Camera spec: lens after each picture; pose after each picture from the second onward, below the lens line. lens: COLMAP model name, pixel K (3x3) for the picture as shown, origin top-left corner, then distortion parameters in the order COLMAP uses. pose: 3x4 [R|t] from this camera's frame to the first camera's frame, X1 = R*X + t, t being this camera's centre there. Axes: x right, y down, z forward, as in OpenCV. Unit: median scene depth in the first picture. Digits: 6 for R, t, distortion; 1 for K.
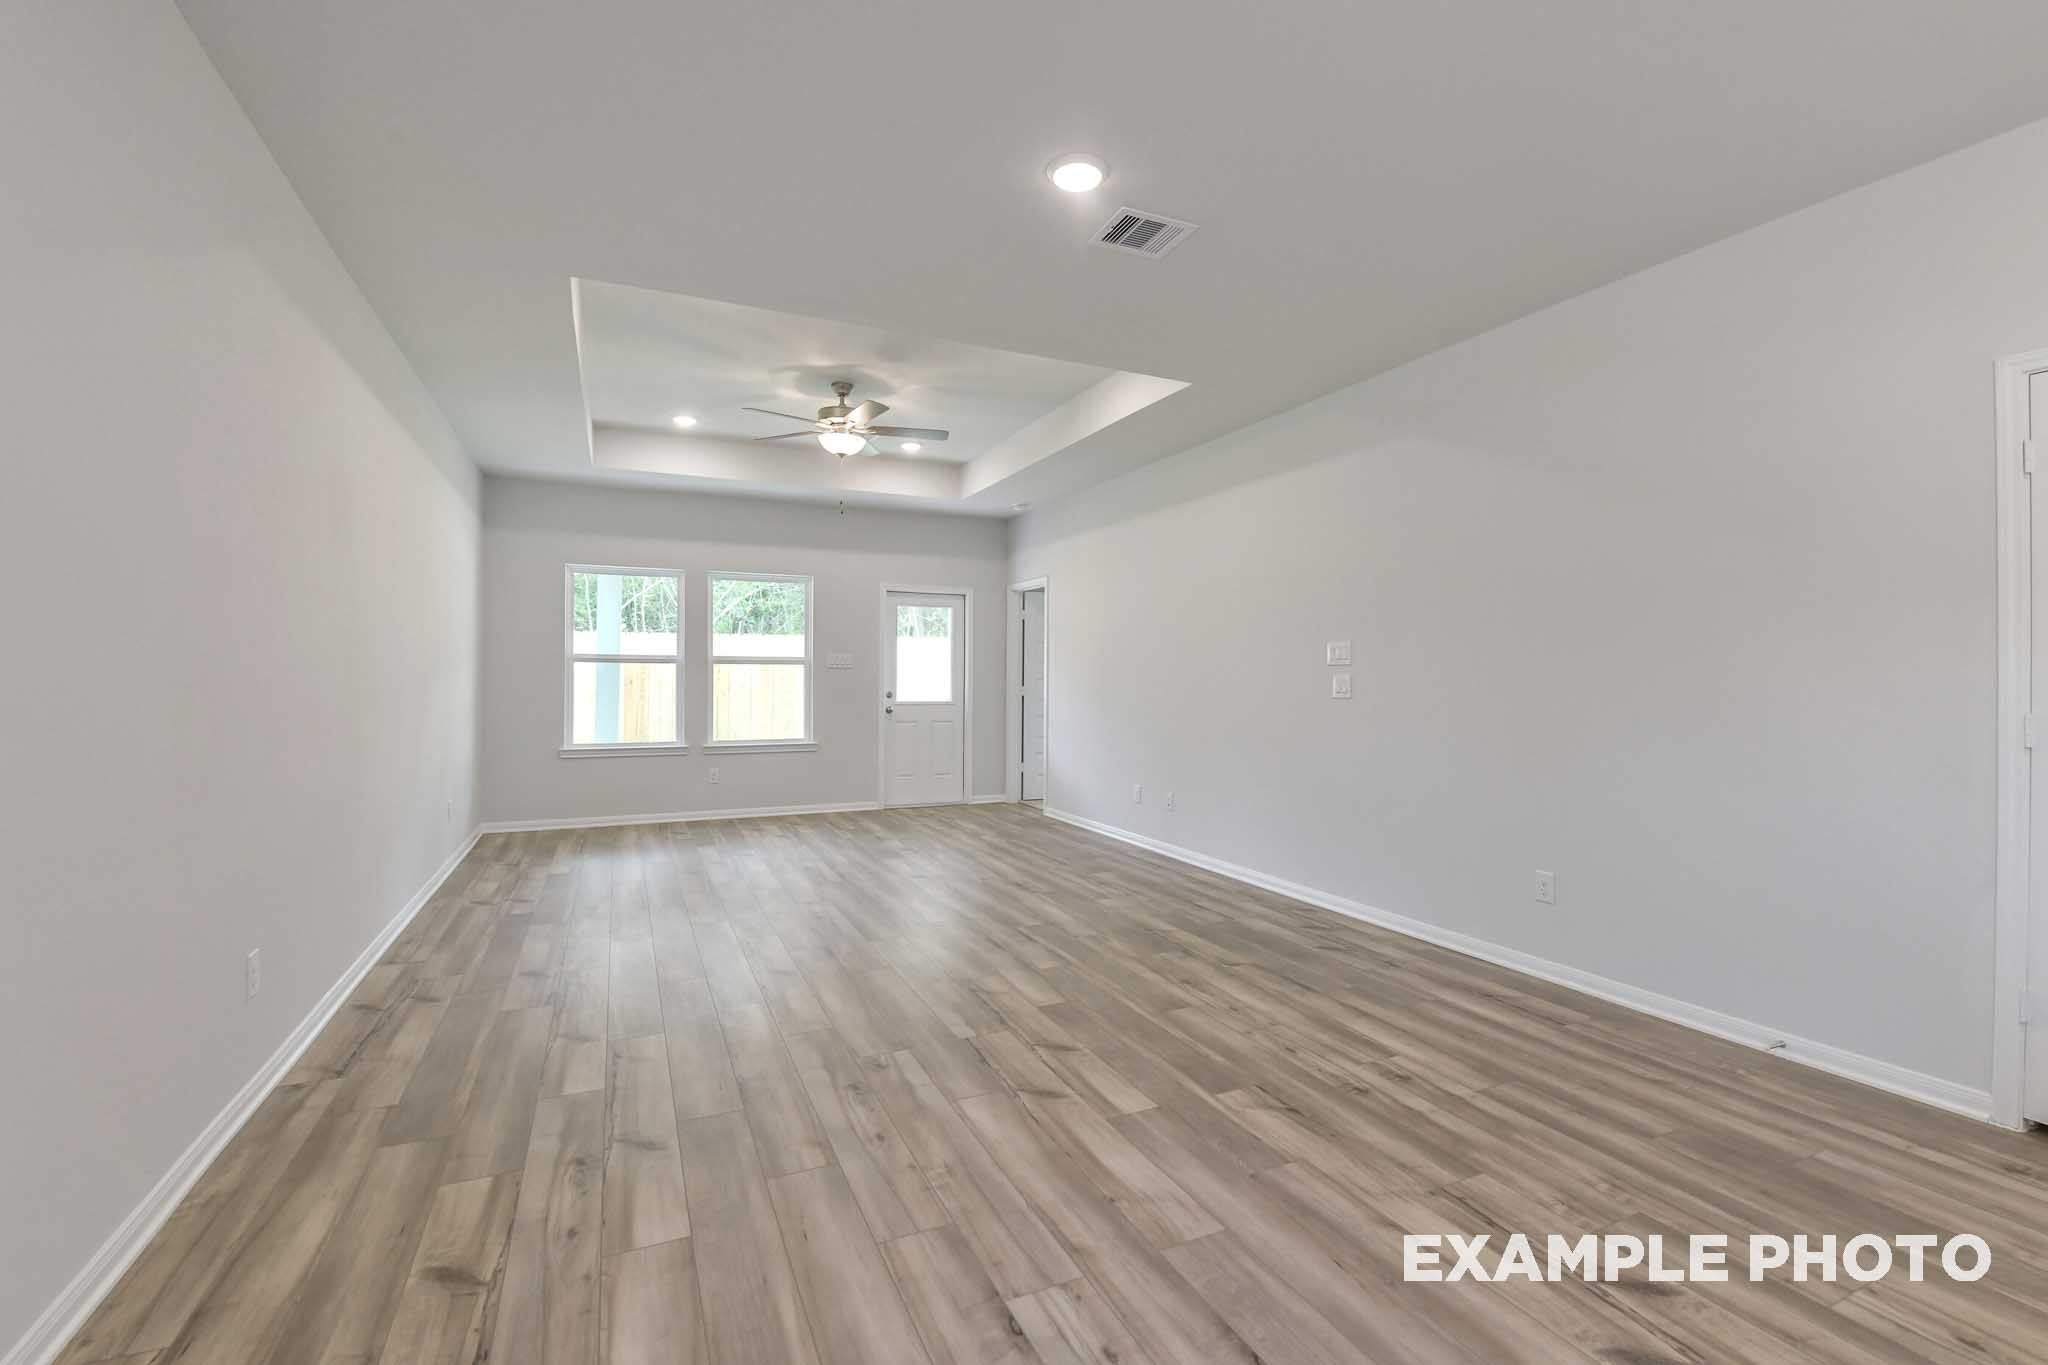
lens RADIAL K [[883.7, 0, 1020.4], [0, 883.7, 672.1], [0, 0, 1]] dist [-0.000704, -0.000081]
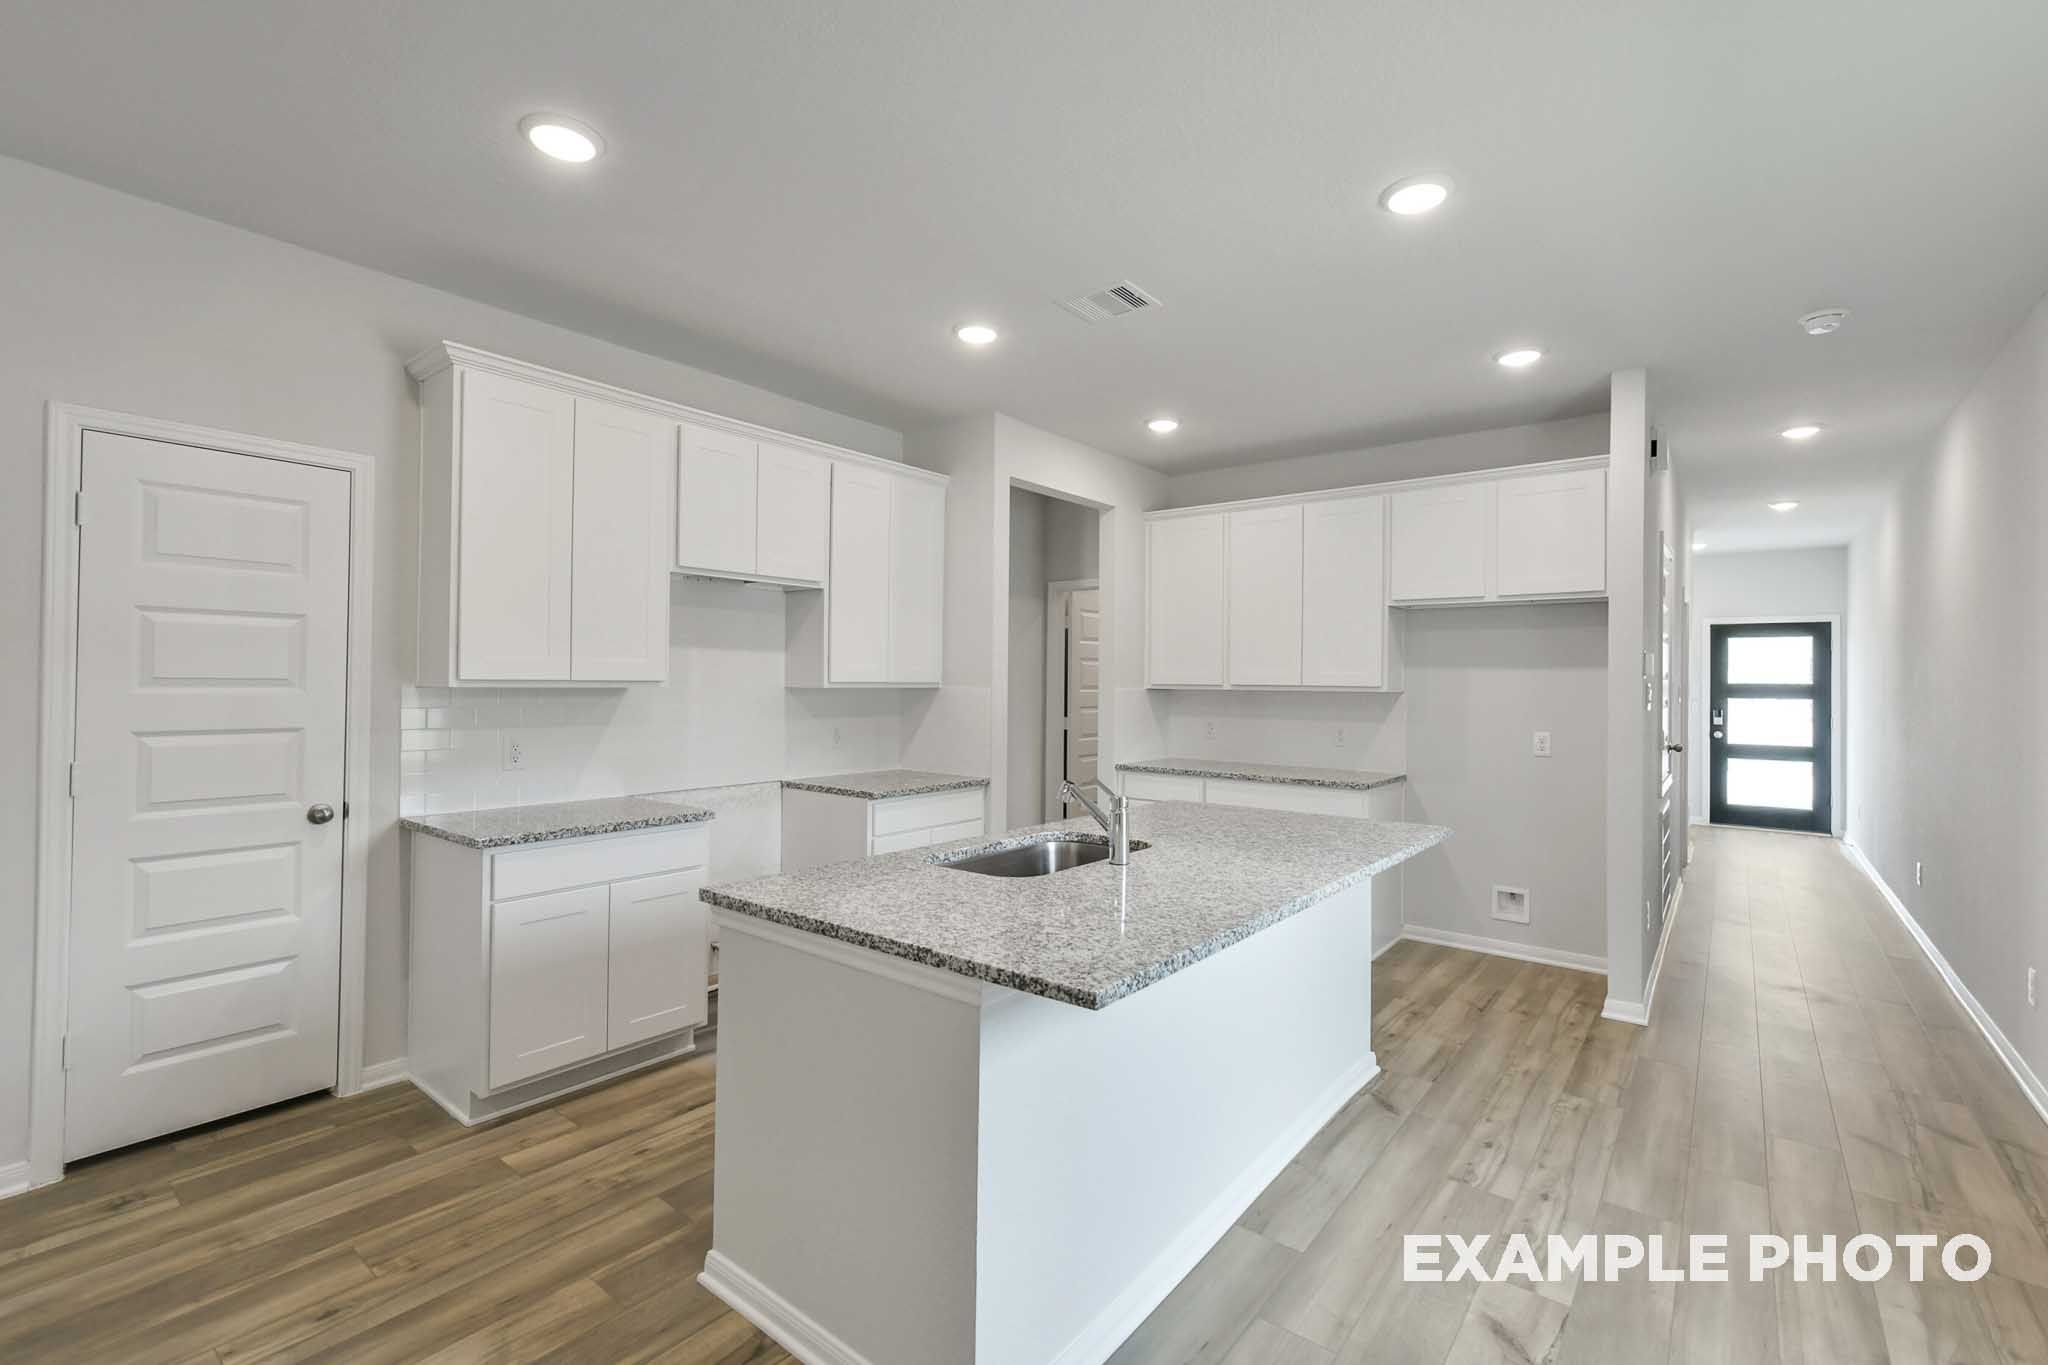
lens RADIAL K [[888.4, 0, 1012.9], [0, 888.4, 692.7], [0, 0, 1]] dist [-0.000869, -0.000133]
pose [[-0.449323, 0.002320, 0.893366, -0.072602], [-0.003092, 0.999987, -0.004152, -0.006594], [-0.893364, -0.004628, -0.449310, 0.162283]]
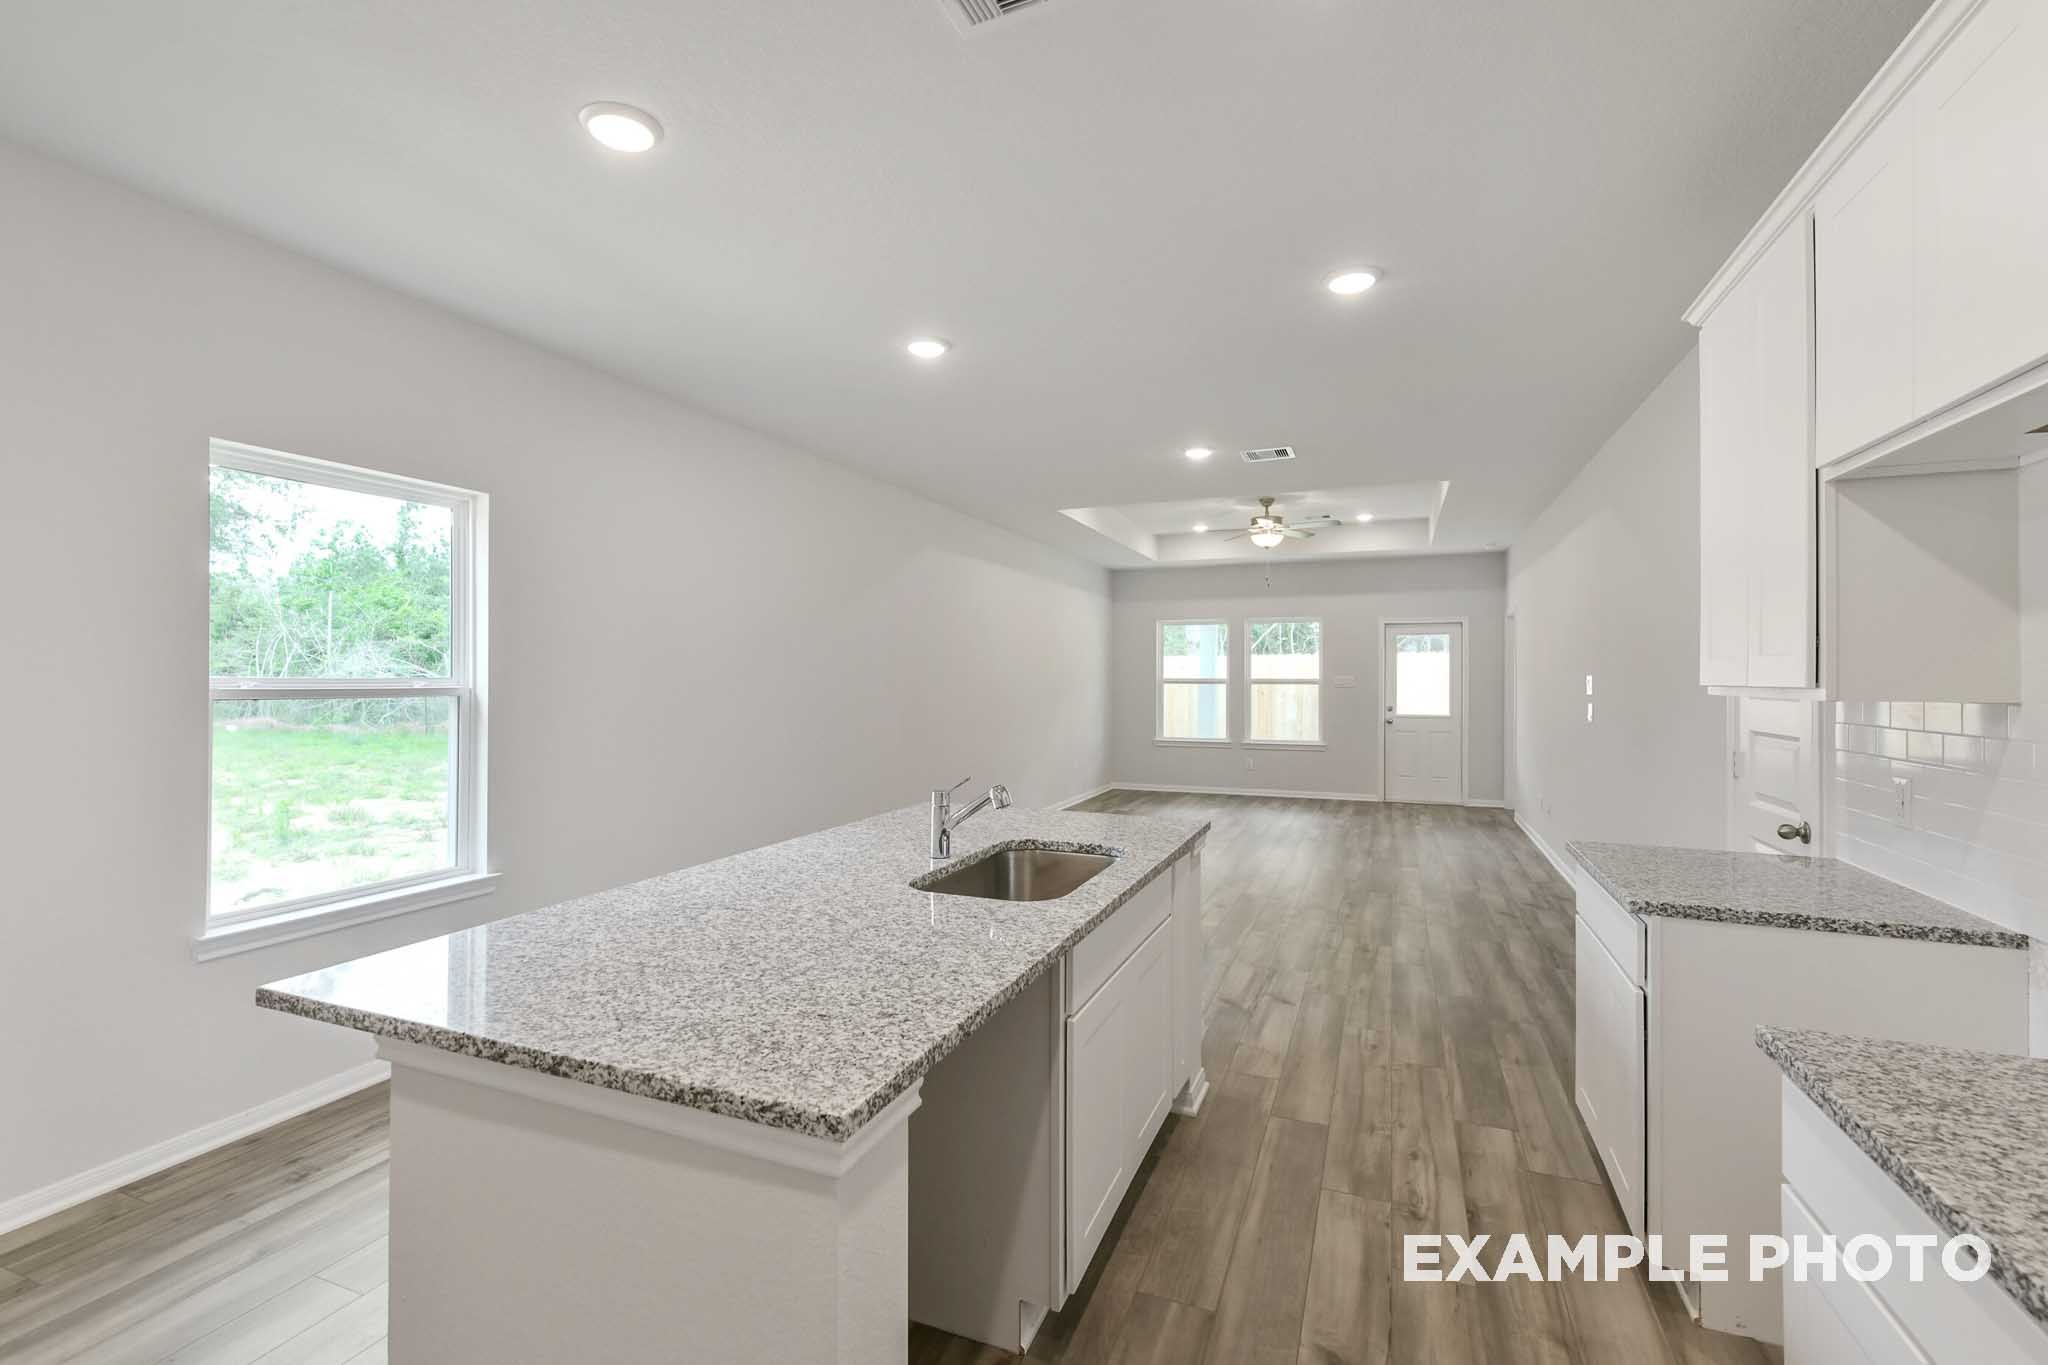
lens RADIAL K [[883.7, 0, 1020.4], [0, 883.7, 672.1], [0, 0, 1]] dist [-0.000704, -0.000081]
pose [[0.673565, -0.010357, -0.739056, 0.474793], [0.005825, 0.999945, -0.008703, -0.020071], [0.739105, 0.001557, 0.673588, -0.230646]]
